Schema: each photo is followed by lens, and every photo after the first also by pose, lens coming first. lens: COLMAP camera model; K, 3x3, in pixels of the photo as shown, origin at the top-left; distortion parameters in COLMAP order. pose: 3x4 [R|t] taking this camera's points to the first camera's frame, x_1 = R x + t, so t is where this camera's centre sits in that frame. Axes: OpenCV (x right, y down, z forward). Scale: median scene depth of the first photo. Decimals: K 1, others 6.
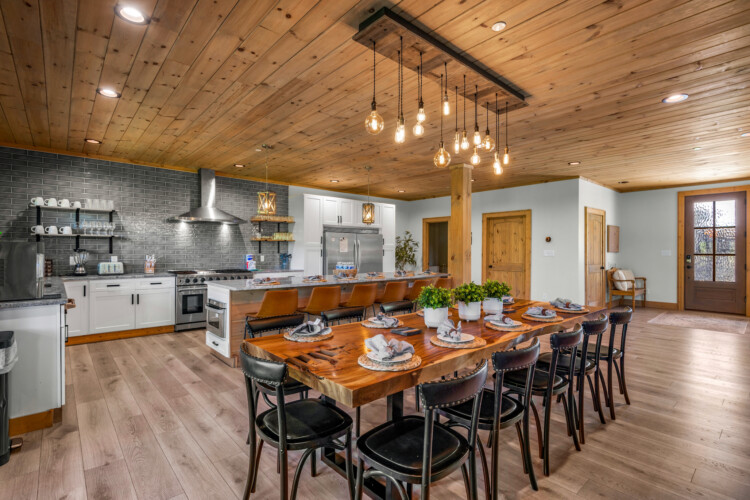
lens RADIAL K [[349.5, 0, 375.1], [0, 349.5, 250.3], [0, 0, 1]] dist [0.001234, 0.000150]
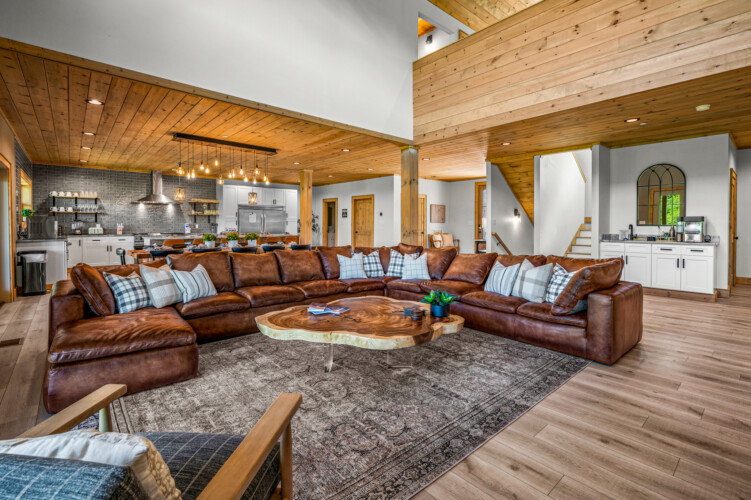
lens RADIAL K [[349.9, 0, 386.7], [0, 349.9, 227.7], [0, 0, 1]] dist [0.001234, 0.000150]
pose [[0.999998, -0.001216, -0.001257, 0.635477], [0.001229, 0.999941, 0.010795, 0.016261], [0.001244, -0.010796, 0.999941, -0.677691]]
